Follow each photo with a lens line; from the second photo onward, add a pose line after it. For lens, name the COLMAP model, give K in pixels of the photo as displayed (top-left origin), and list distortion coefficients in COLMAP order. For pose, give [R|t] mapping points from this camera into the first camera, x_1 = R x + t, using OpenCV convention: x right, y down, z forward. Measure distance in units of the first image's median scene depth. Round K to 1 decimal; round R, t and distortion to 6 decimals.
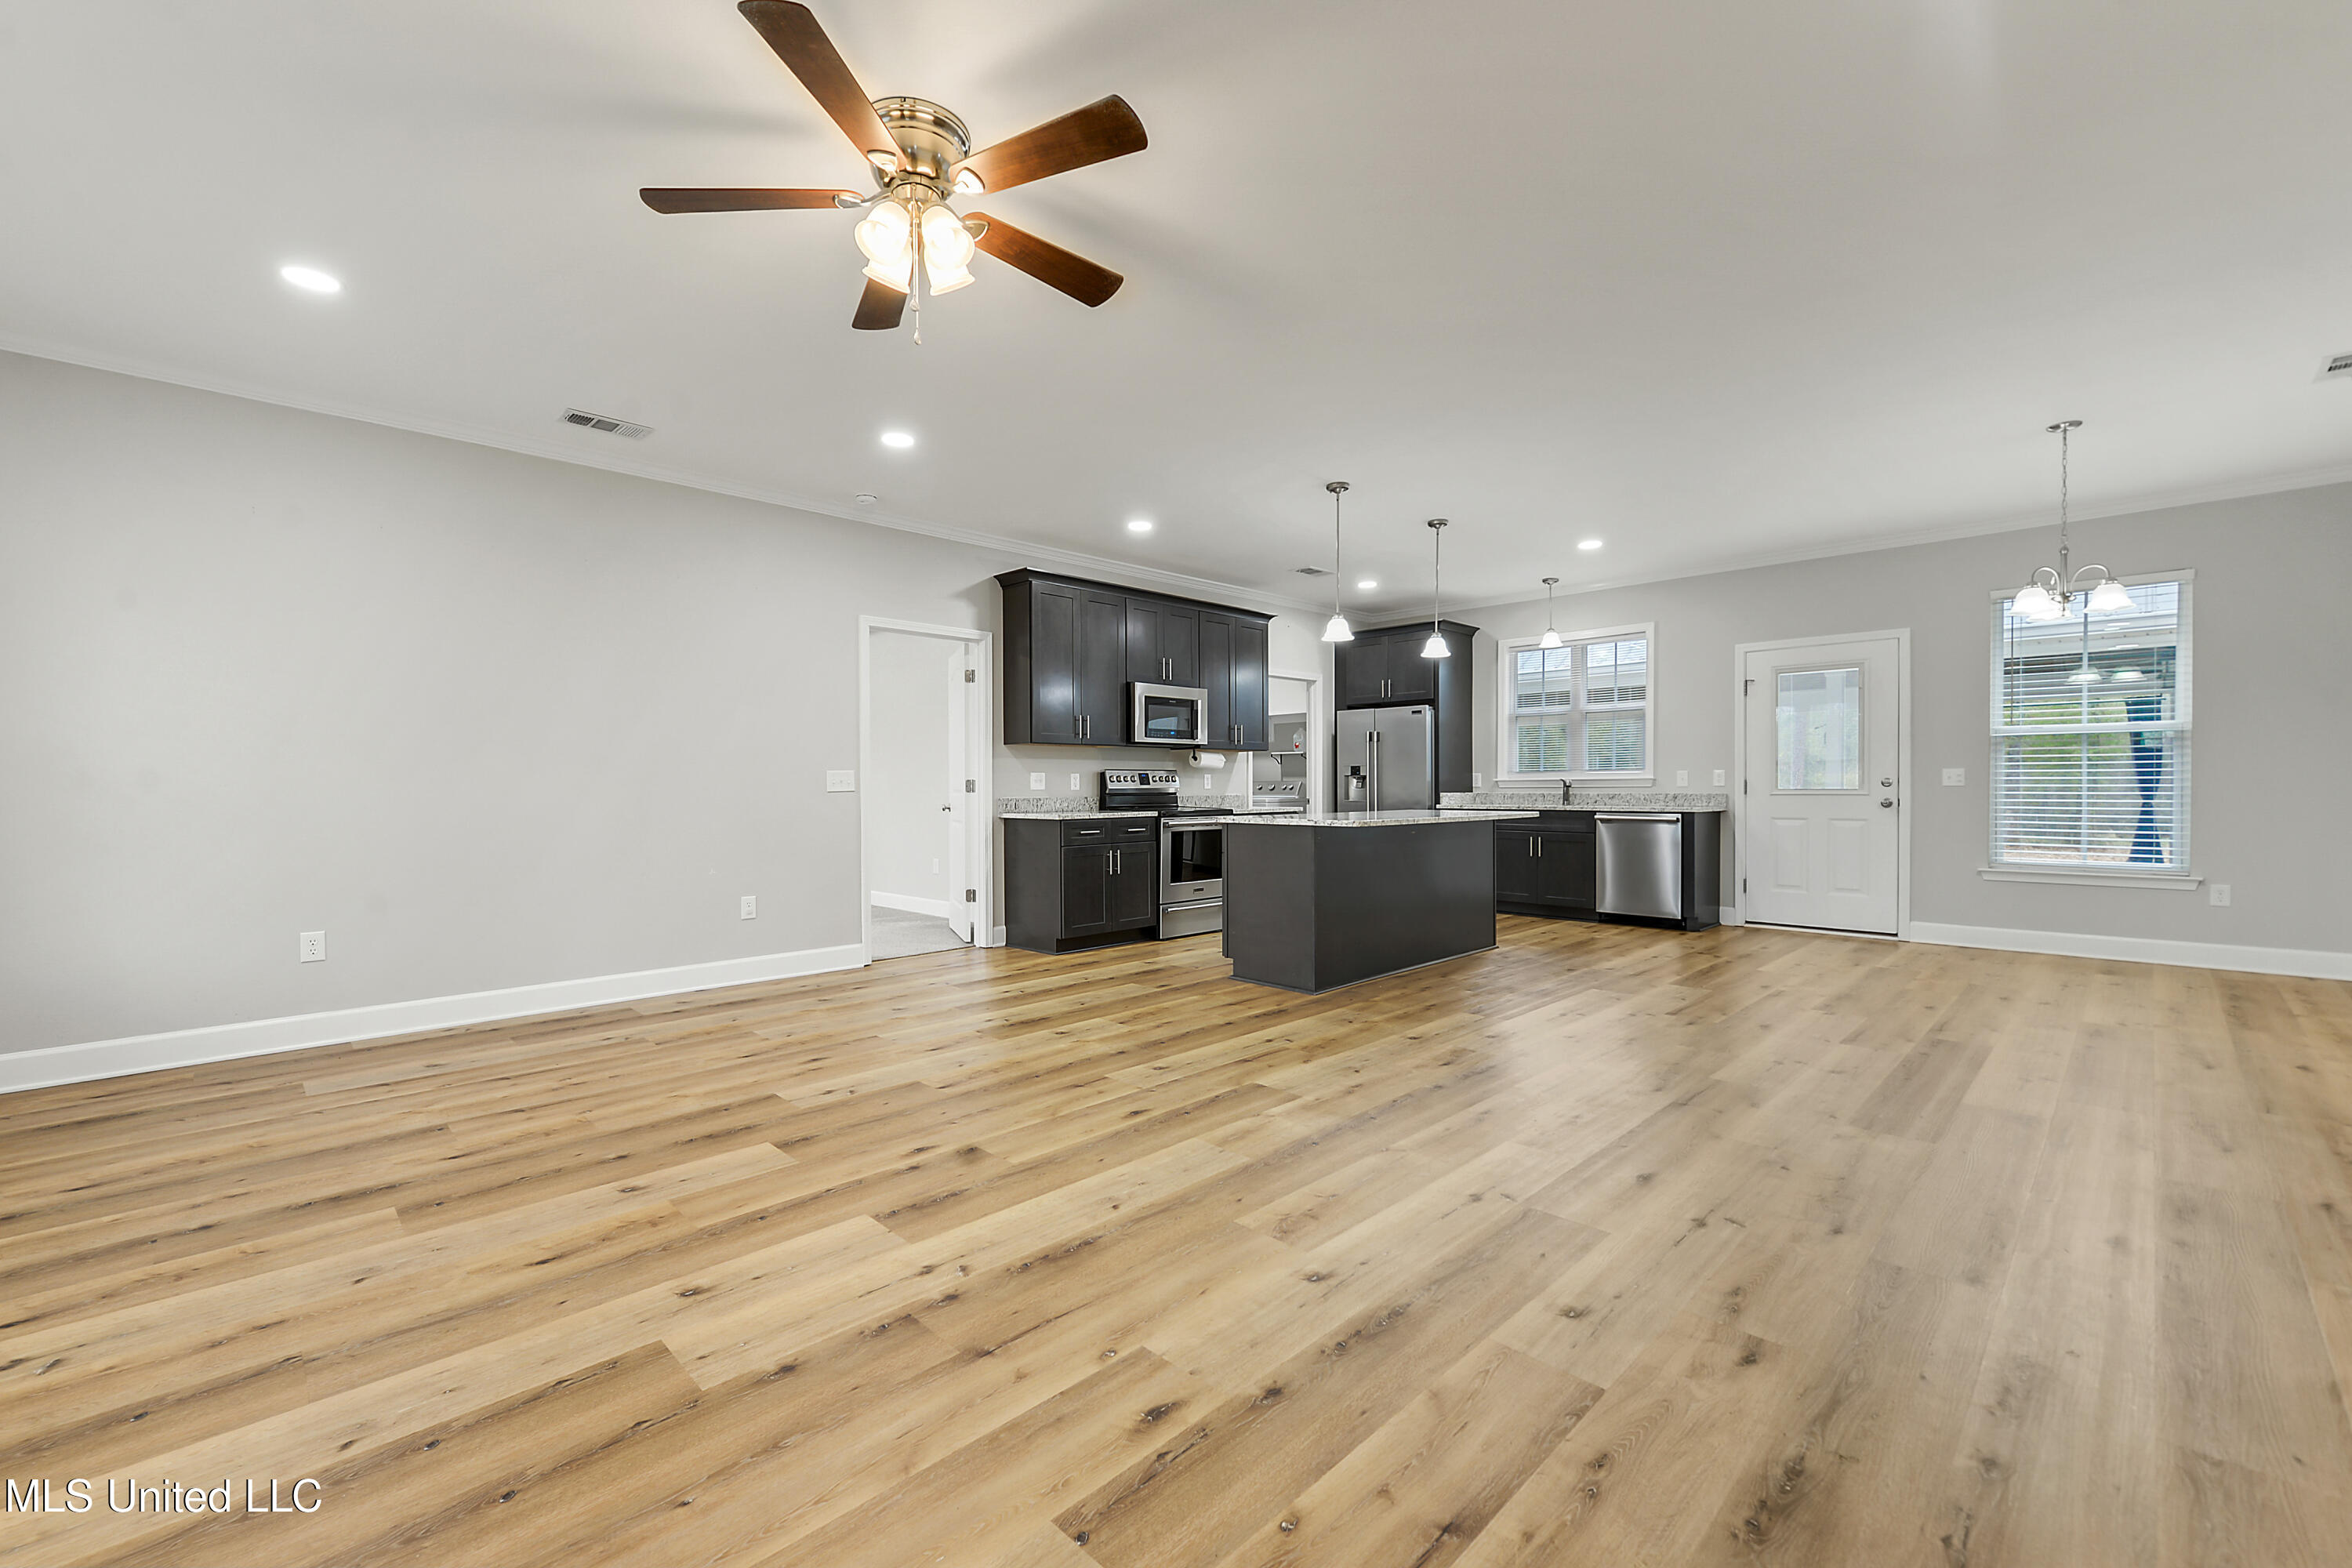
lens RADIAL K [[965.5, 0, 1153.3], [0, 965.5, 793.0], [0, 0, 1]] dist [0.003993, -0.001146]
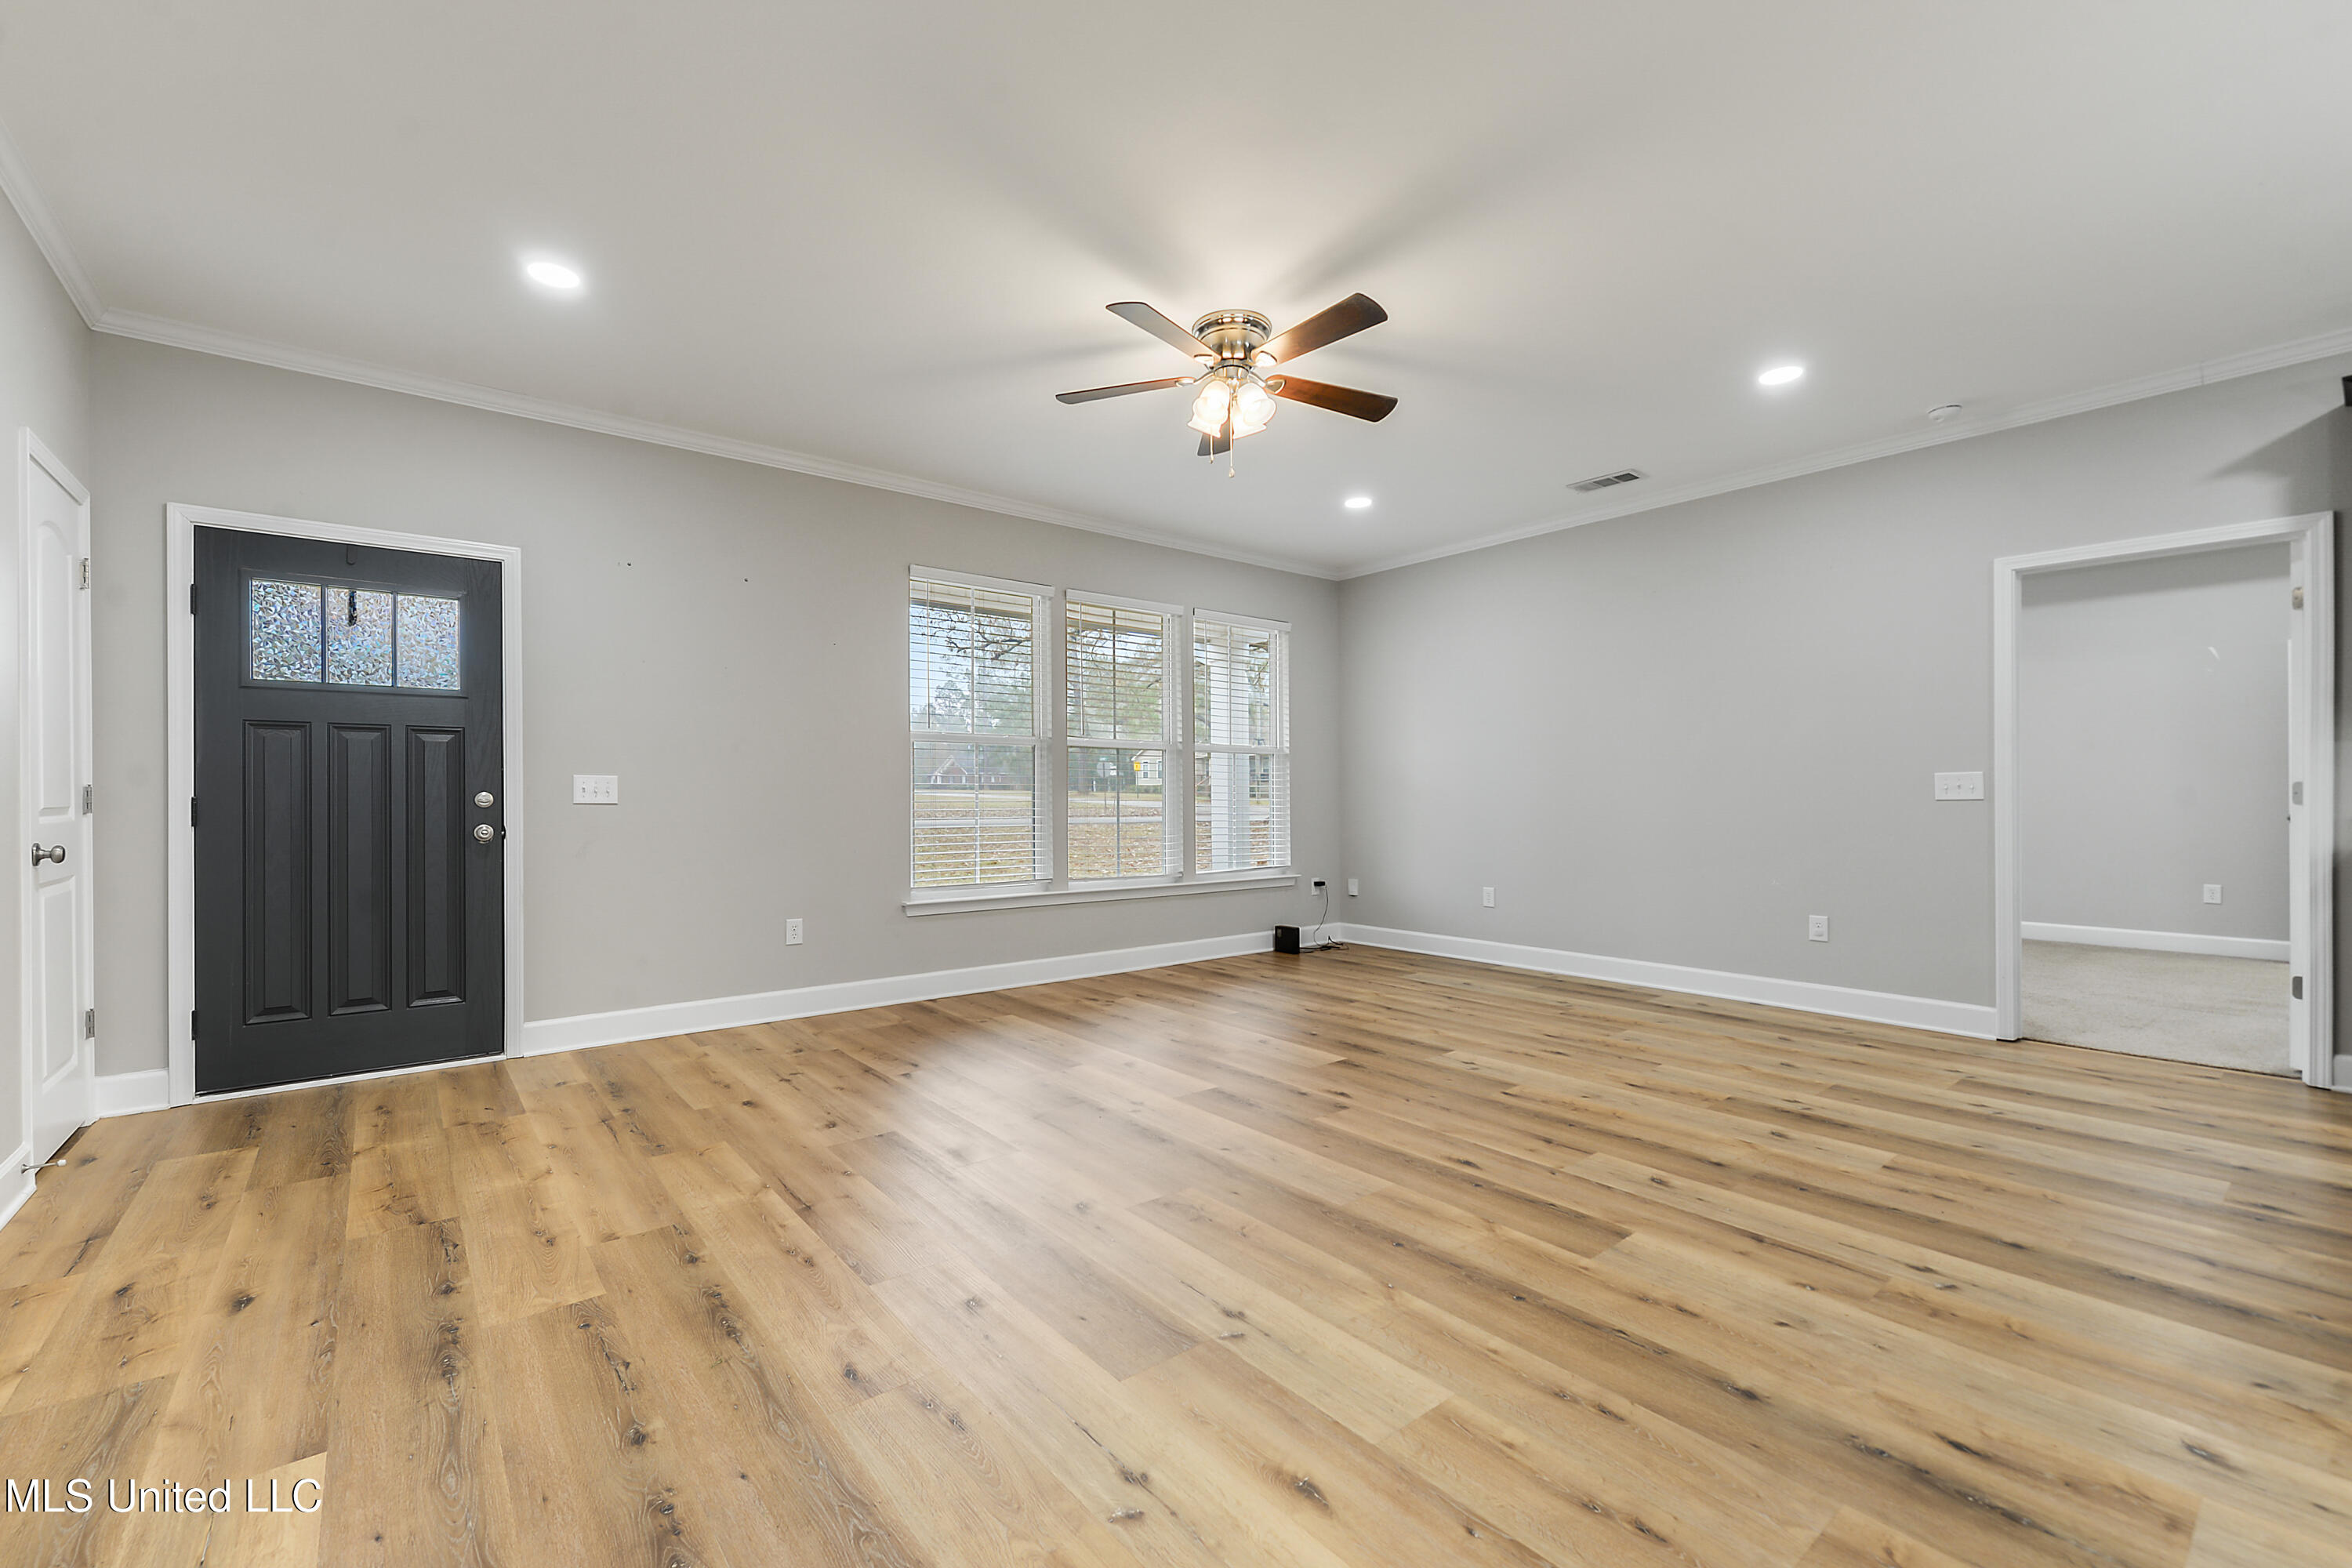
lens RADIAL K [[965.5, 0, 1153.3], [0, 965.5, 793.0], [0, 0, 1]] dist [0.003993, -0.001146]
pose [[-0.099940, 0.002993, -0.994989, 0.912292], [-0.007069, 0.999968, 0.003718, -0.010724], [0.994968, 0.007406, -0.099916, 0.814740]]
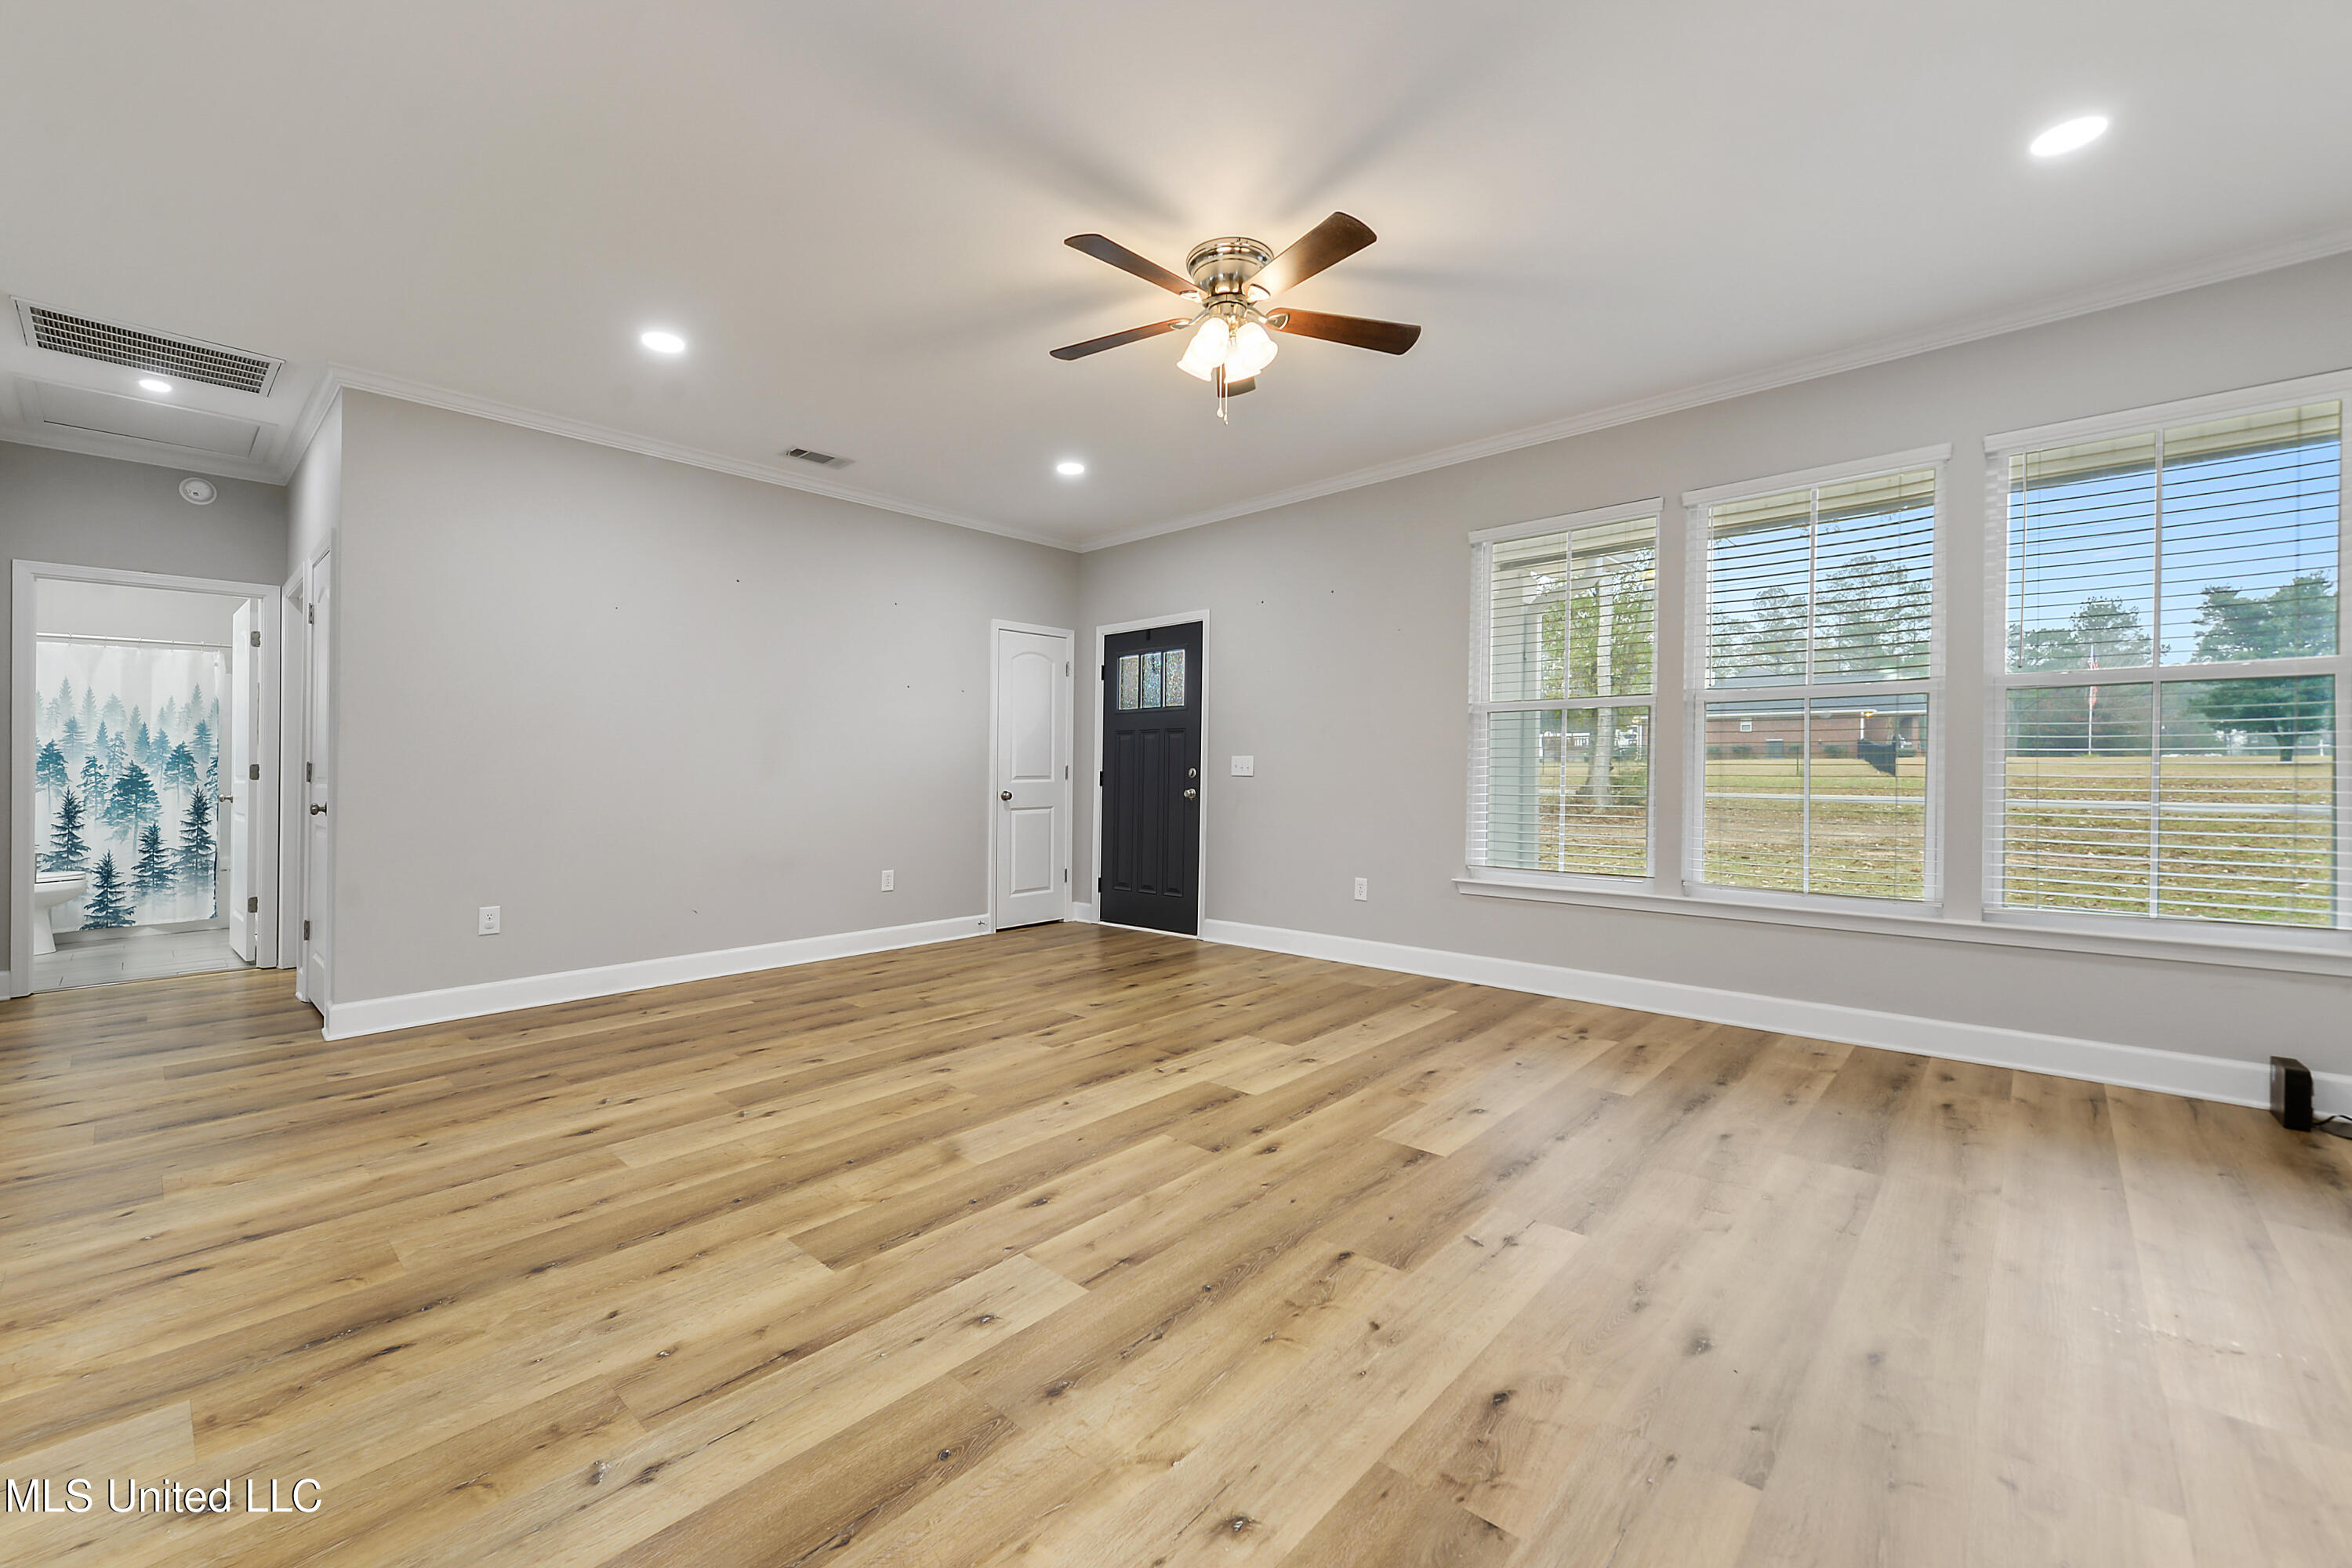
lens RADIAL K [[953.7, 0, 1143.8], [0, 953.7, 772.0], [0, 0, 1]] dist [0.013795, -0.000217]
pose [[-0.998957, 0.009911, -0.044575, -0.071068], [0.009371, 0.999880, 0.012309, -0.018031], [0.044691, 0.011878, -0.998930, 1.789890]]
